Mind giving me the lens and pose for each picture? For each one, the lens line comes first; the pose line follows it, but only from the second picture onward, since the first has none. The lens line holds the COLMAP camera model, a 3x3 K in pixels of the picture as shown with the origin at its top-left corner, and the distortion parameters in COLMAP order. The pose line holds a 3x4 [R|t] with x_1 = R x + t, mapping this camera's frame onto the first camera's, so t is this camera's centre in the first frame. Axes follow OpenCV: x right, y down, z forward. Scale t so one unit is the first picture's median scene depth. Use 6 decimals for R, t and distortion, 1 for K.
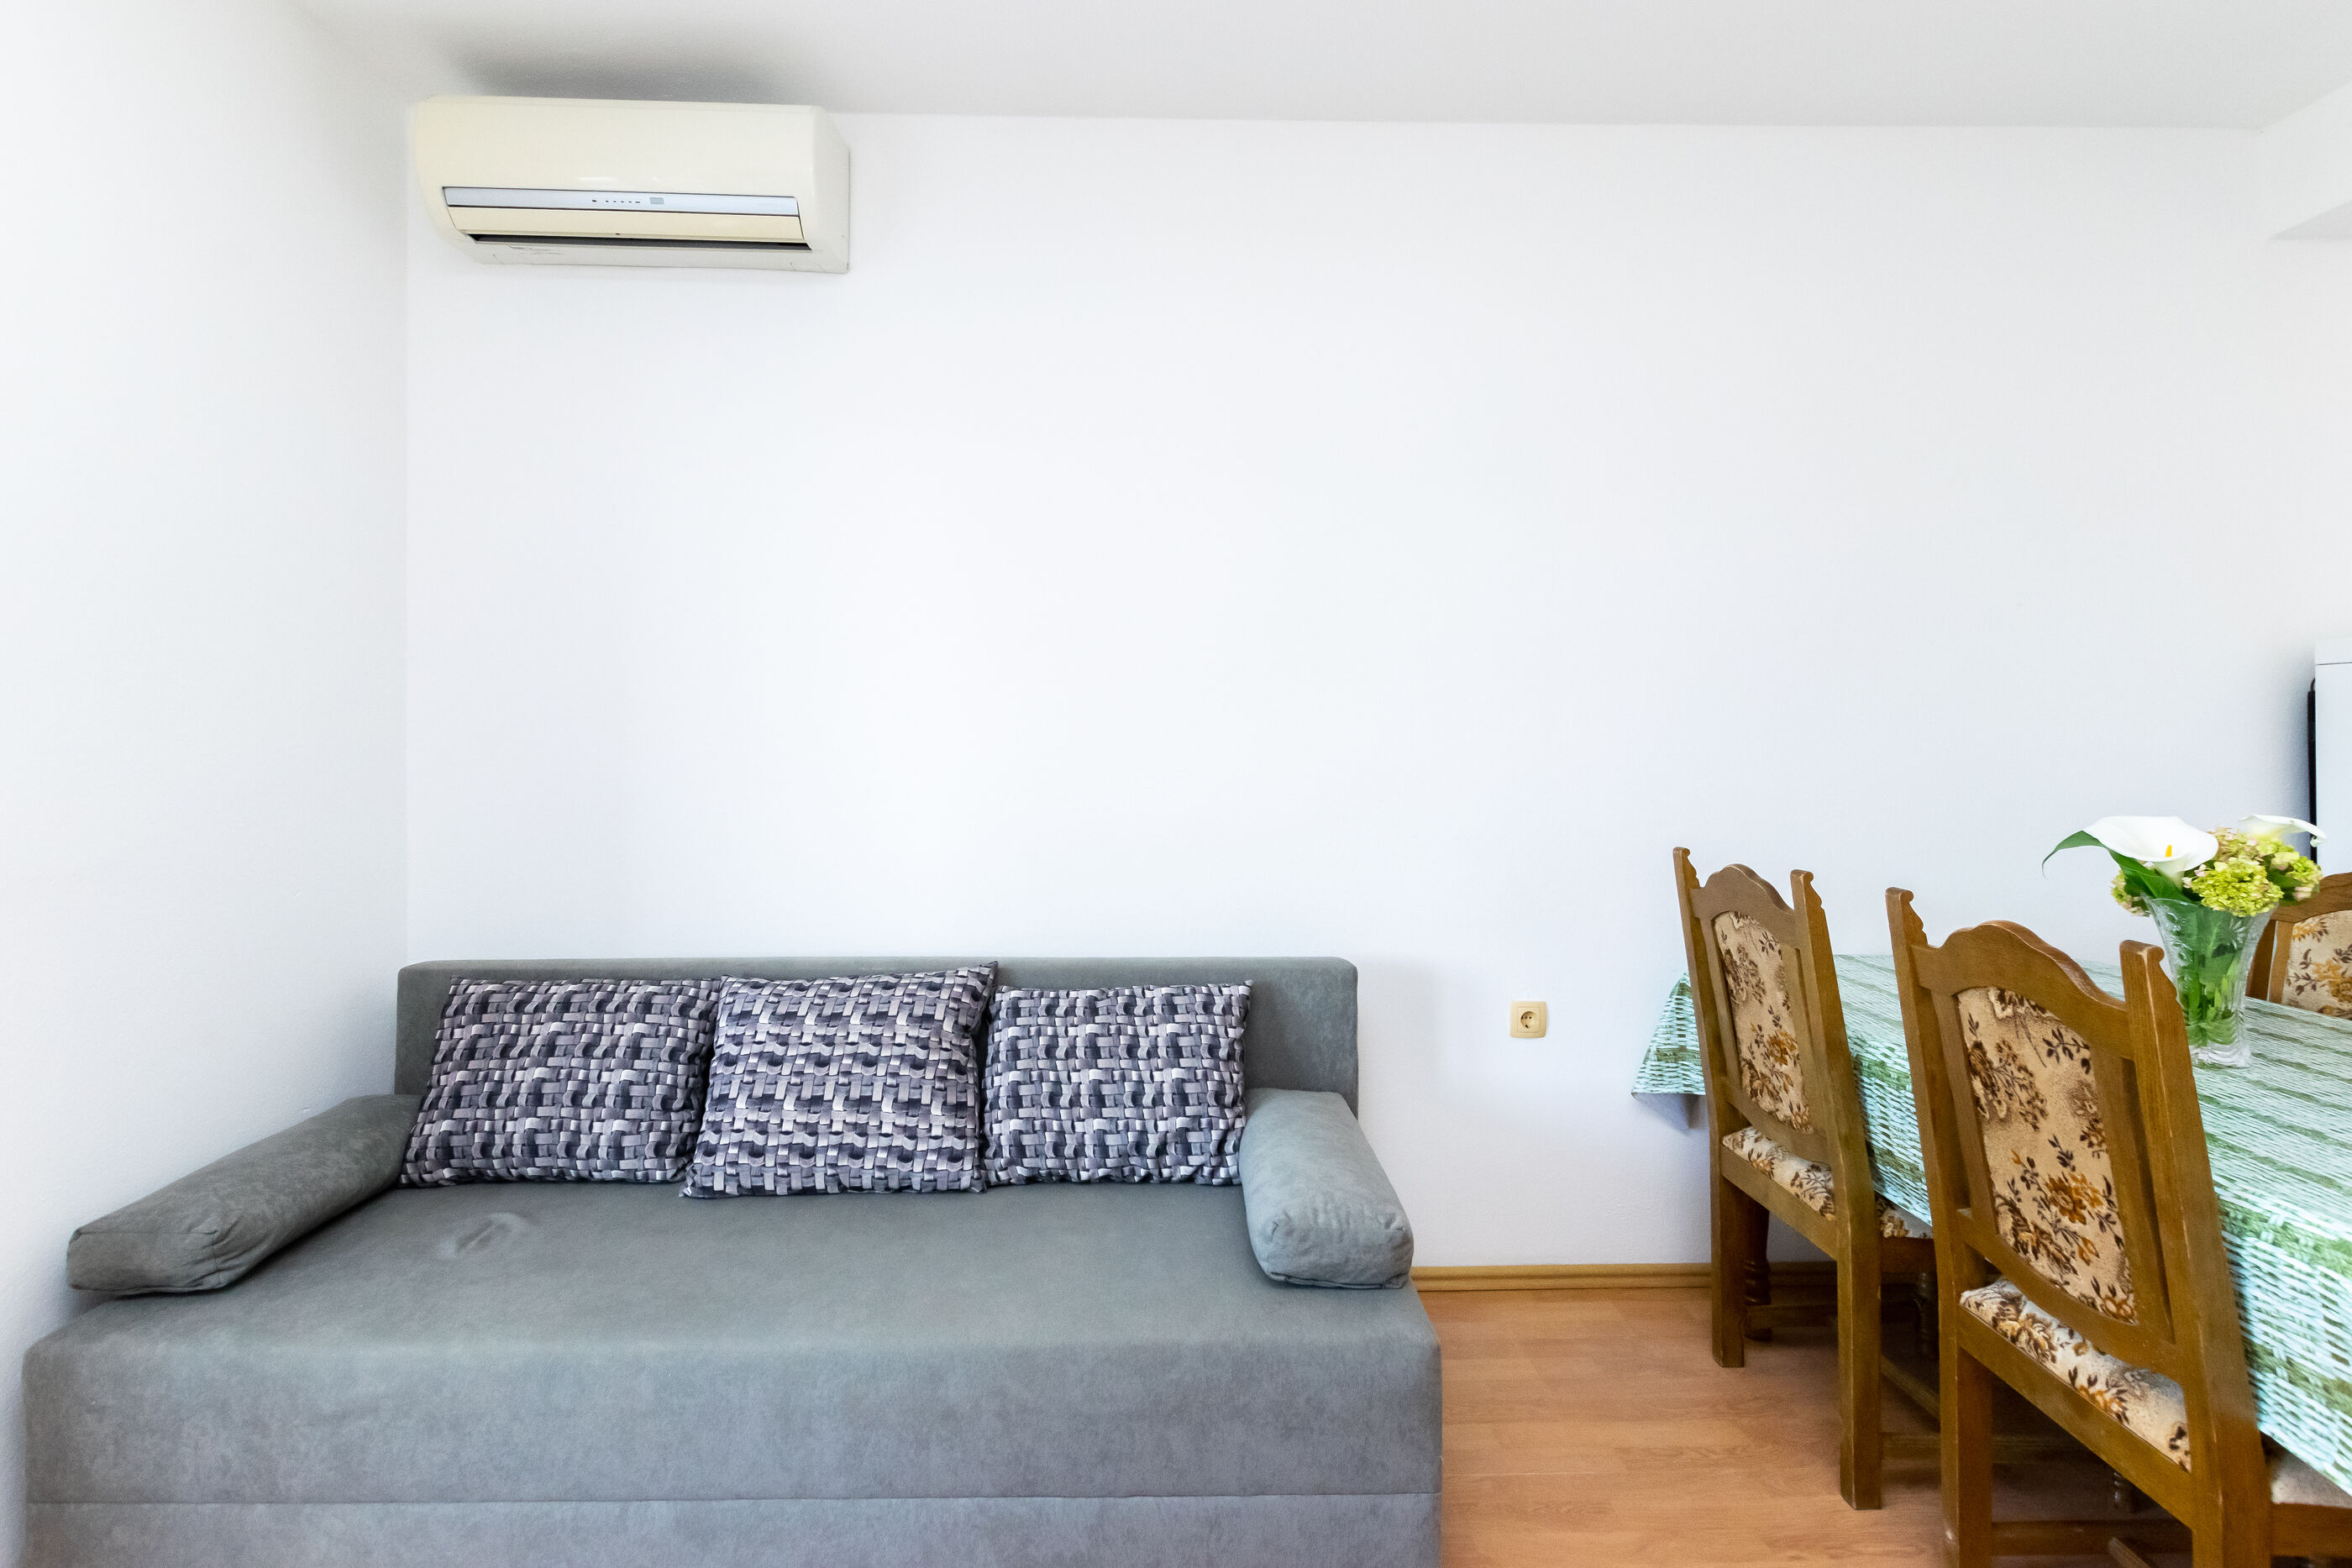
lens RADIAL K [[1025.8, 0, 1165.0], [0, 1025.8, 728.0], [0, 0, 1]] dist [0.002335, -0.000762]
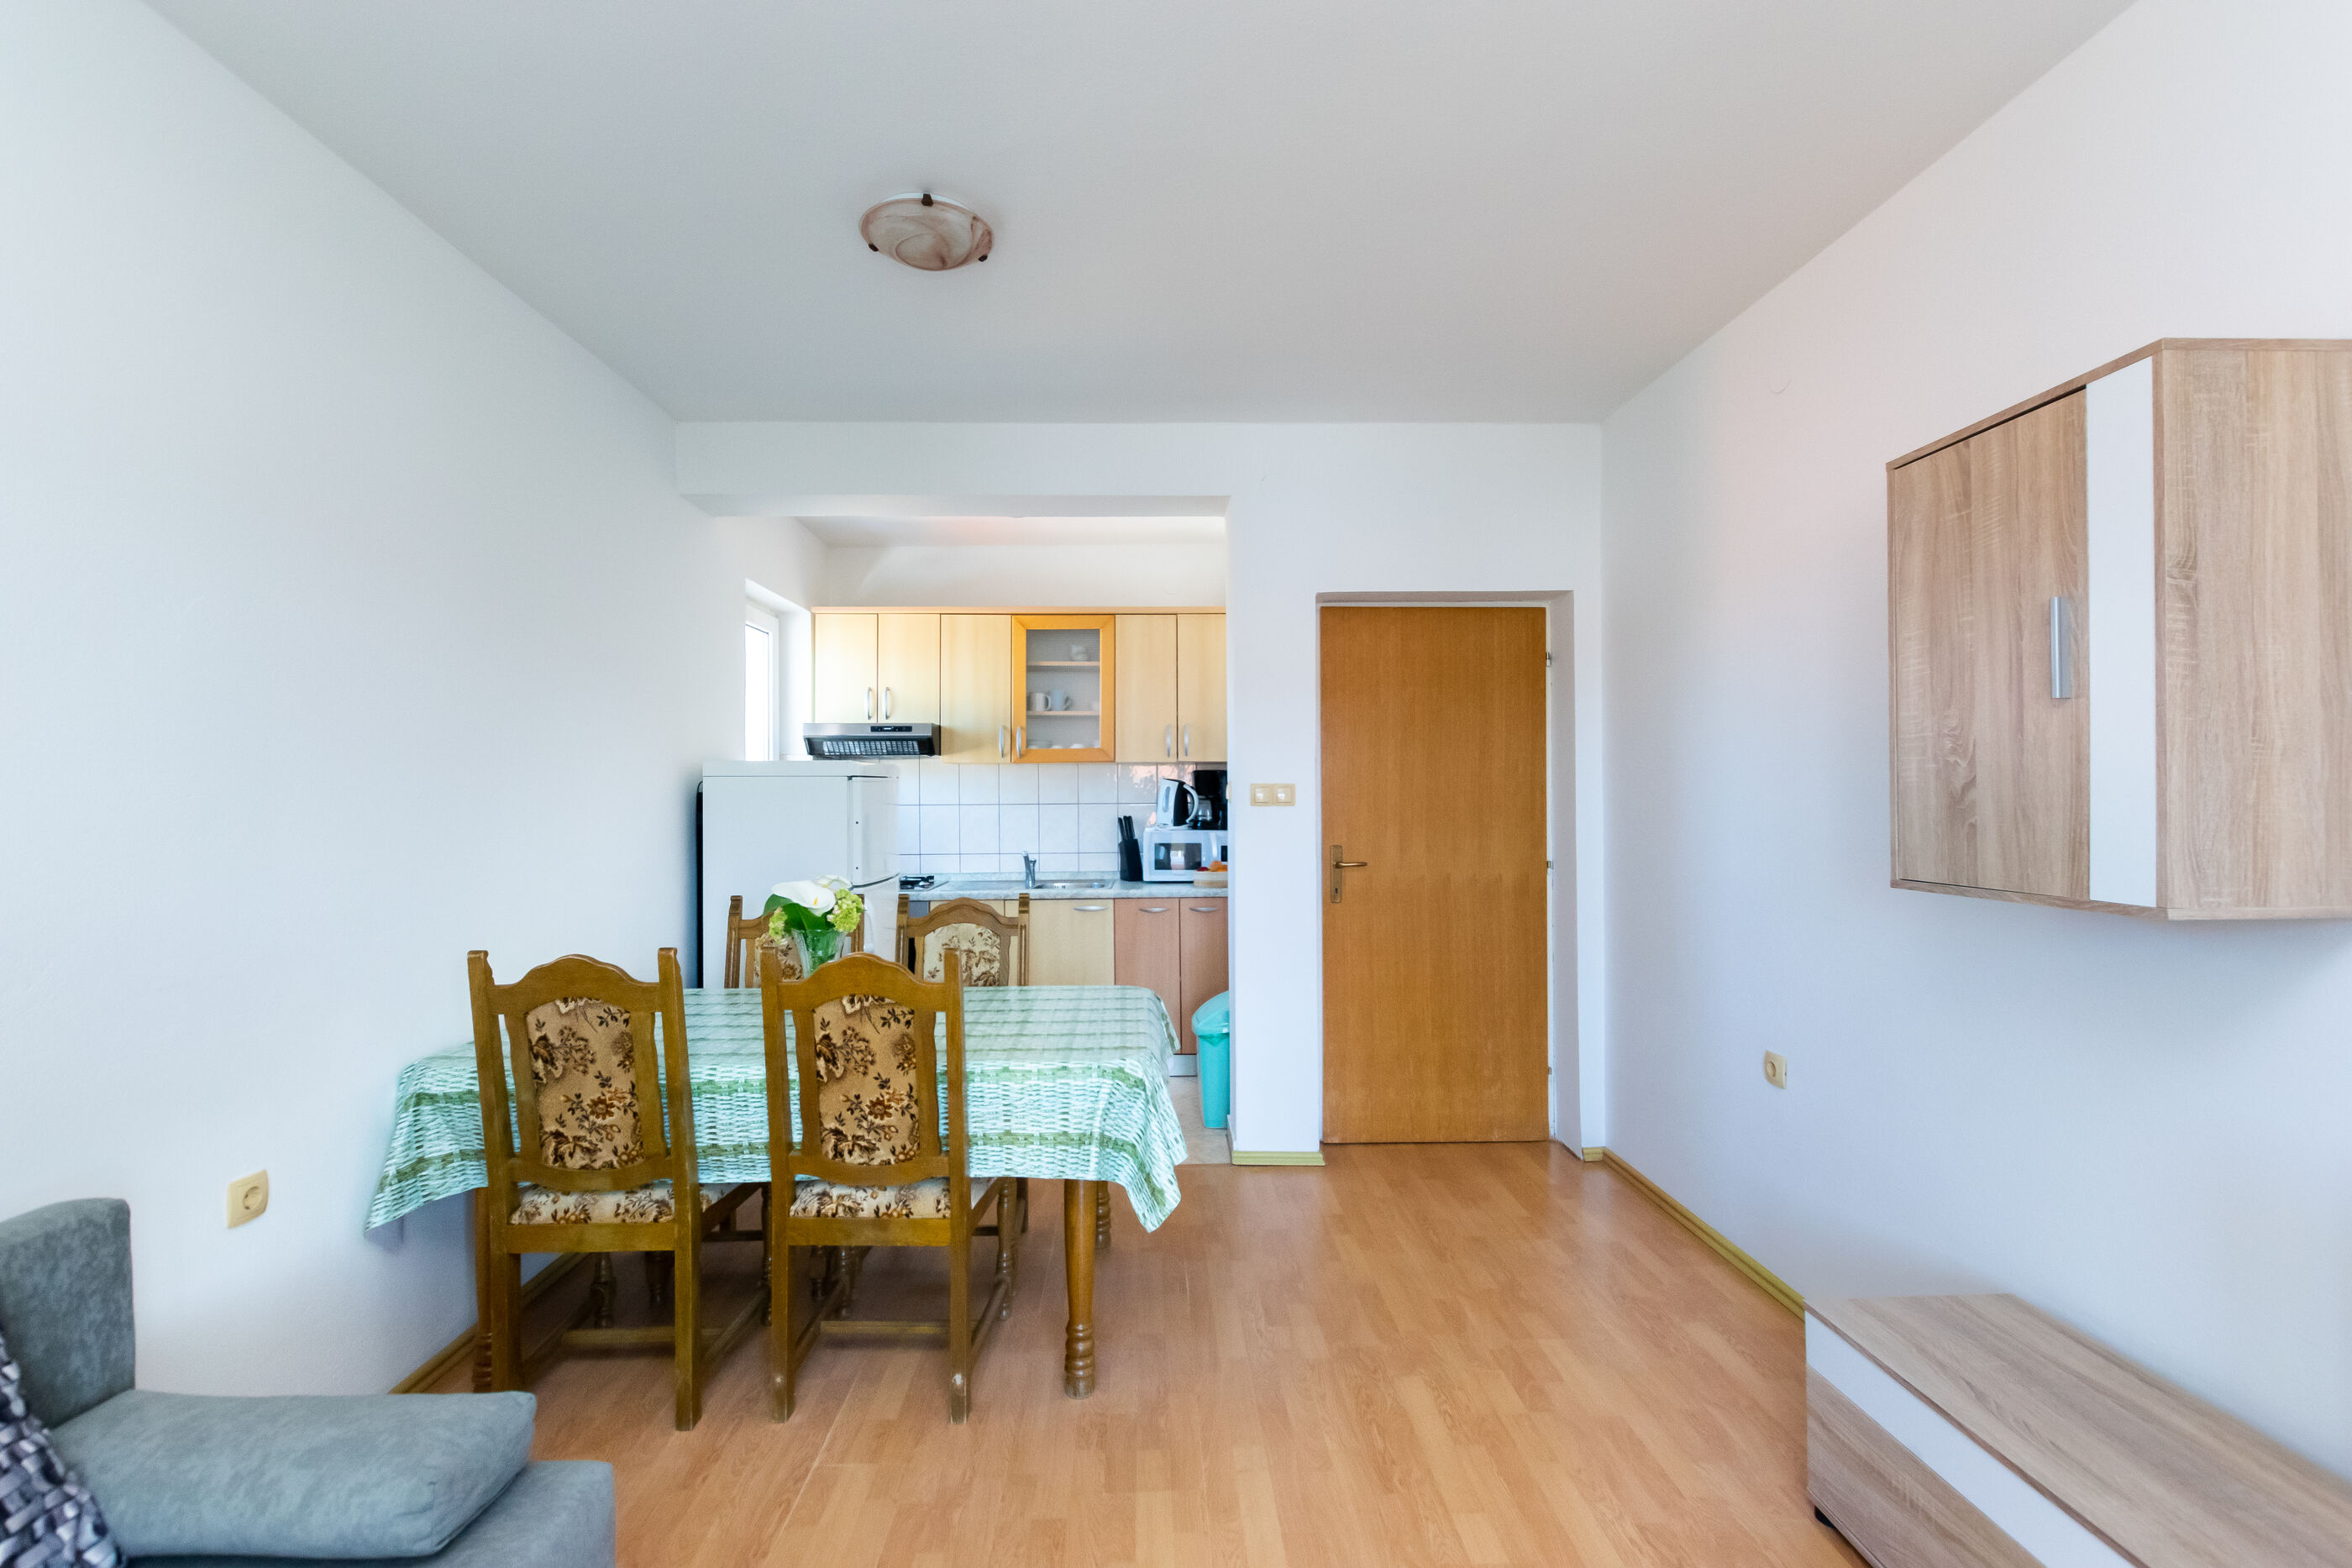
lens RADIAL K [[1016.6, 0, 1176.0], [0, 1016.6, 784.0], [0, 0, 1]] dist [-0.001627, -0.001091]
pose [[-0.003033, 0.012197, 0.999921, -0.562792], [-0.005747, 0.999909, -0.012215, -0.044348], [-0.999979, -0.005784, -0.002962, 0.348559]]
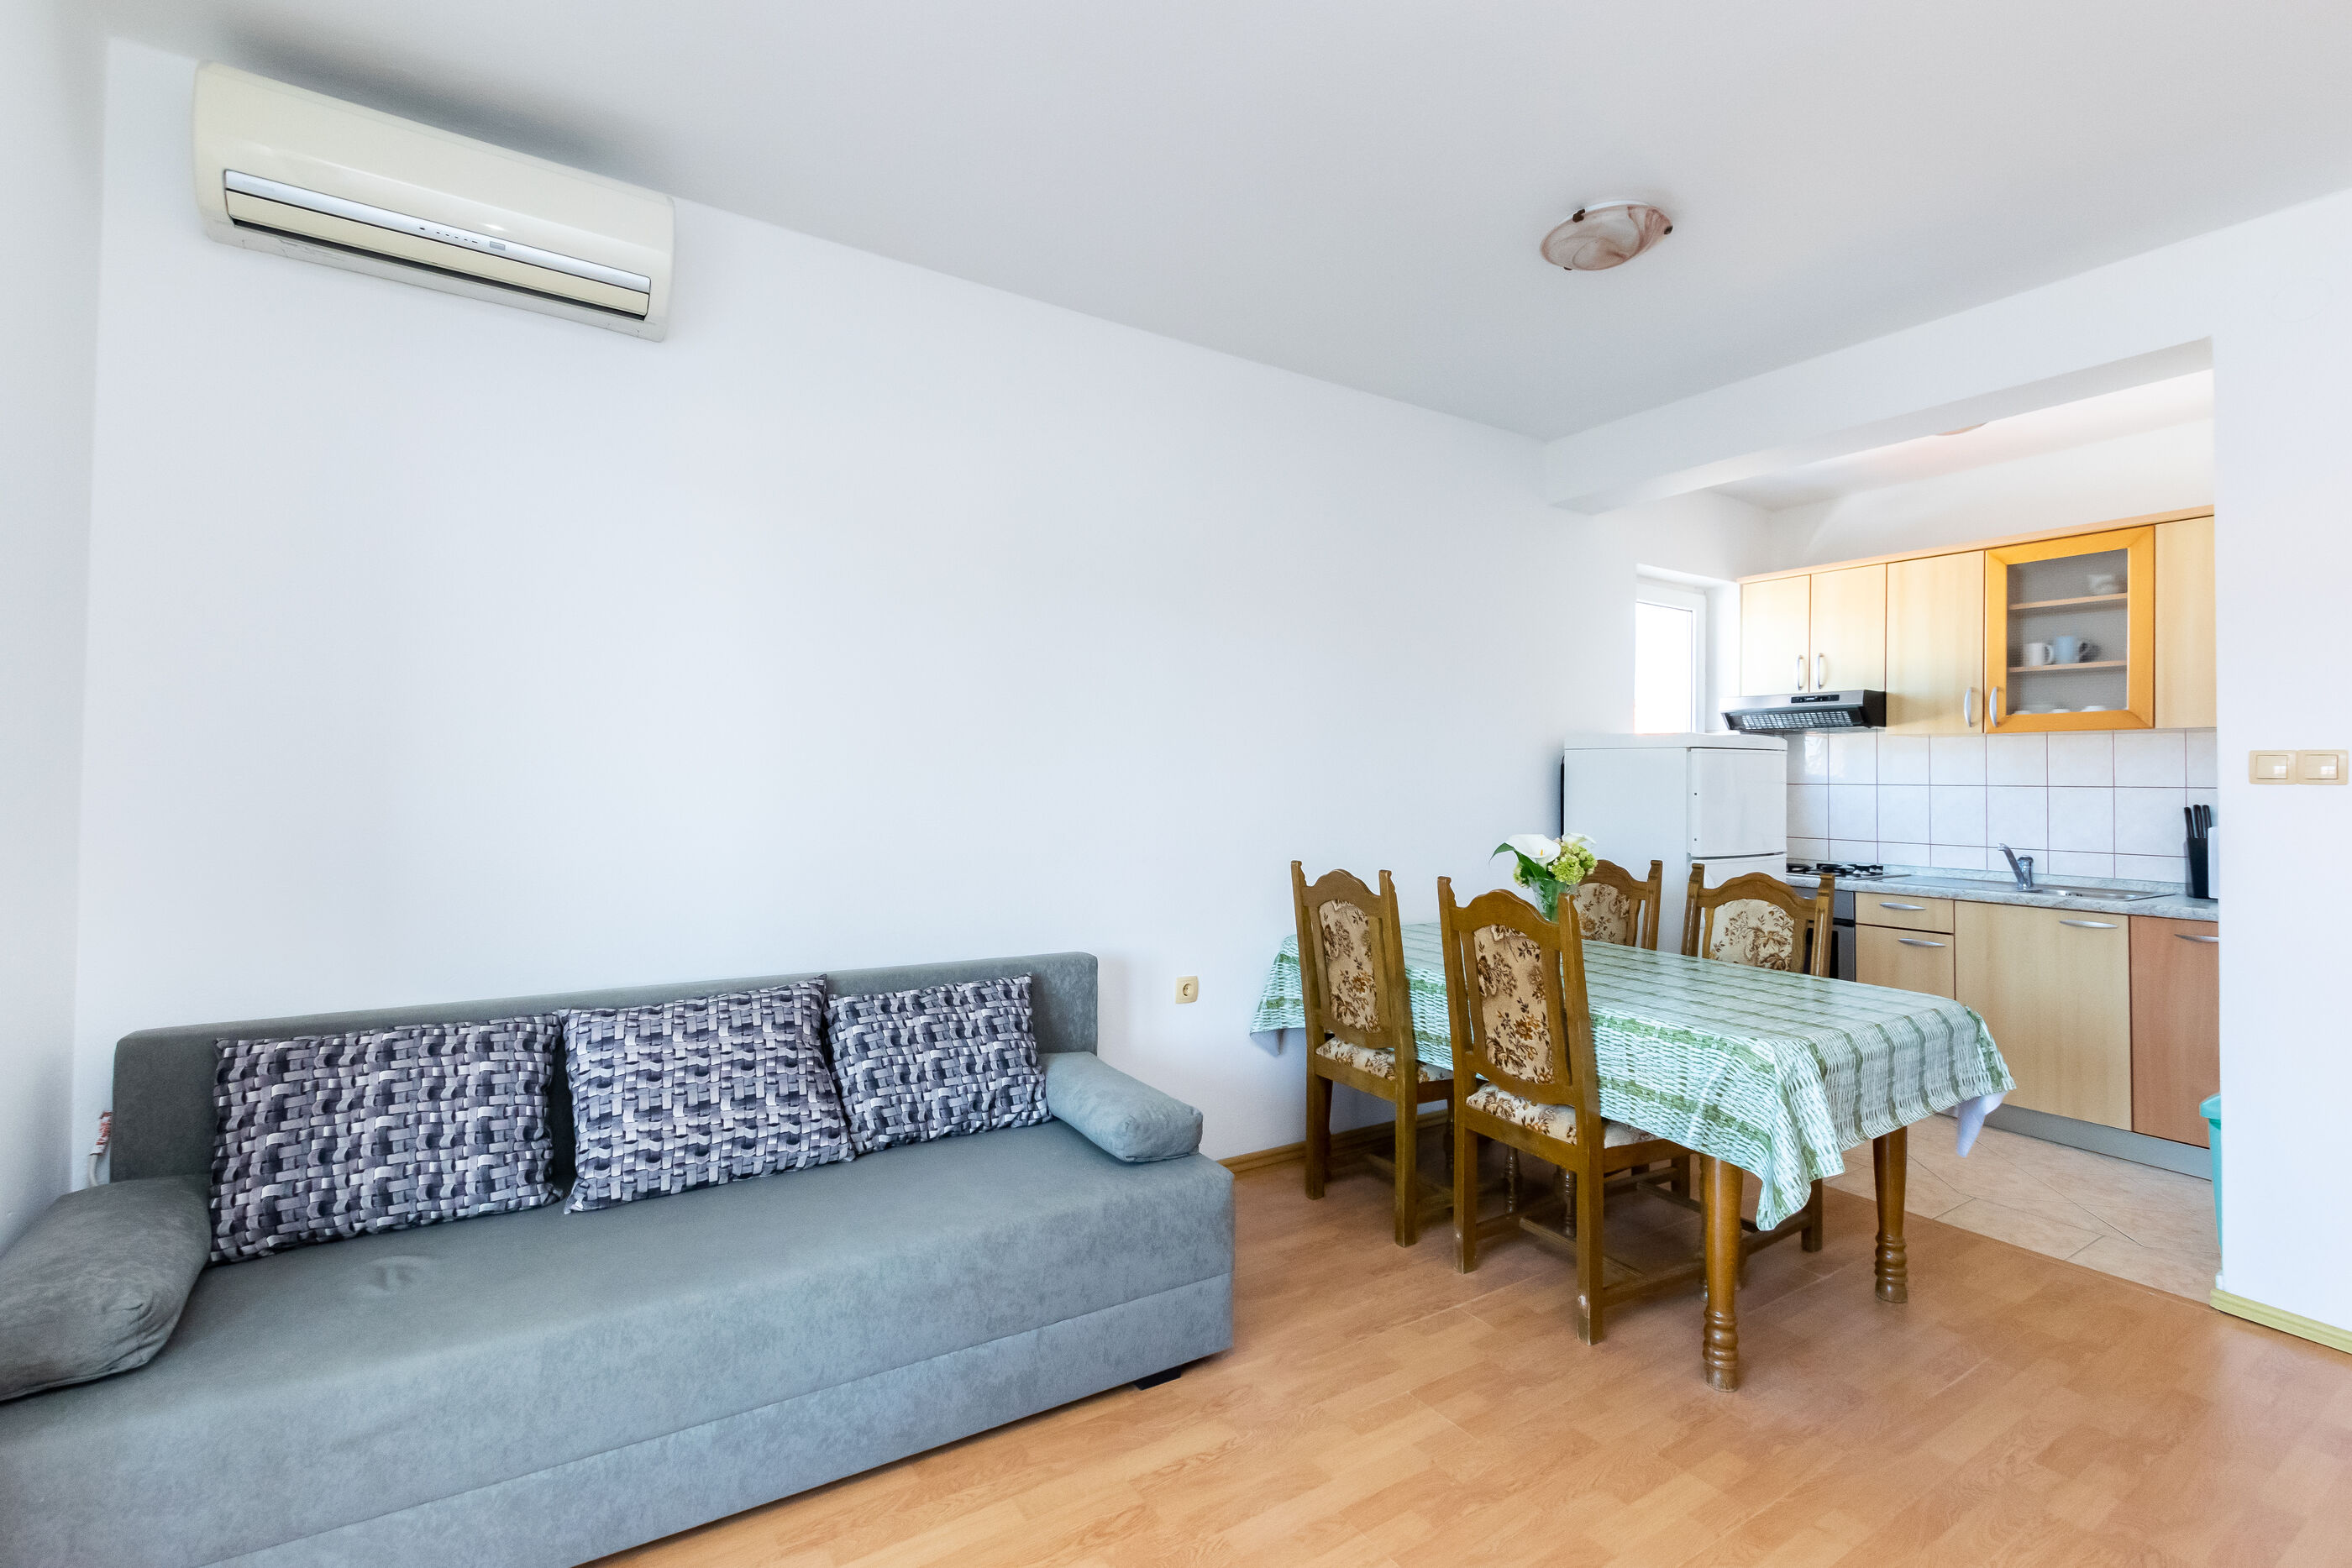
lens RADIAL K [[1038.9, 0, 1169.2], [0, 1038.9, 751.4], [0, 0, 1]] dist [-0.000080, -0.000648]
pose [[0.856079, 0.027716, 0.516102, -0.500917], [-0.021514, 0.999607, -0.017995, -0.014172], [-0.516397, 0.004302, 0.856338, -0.237314]]
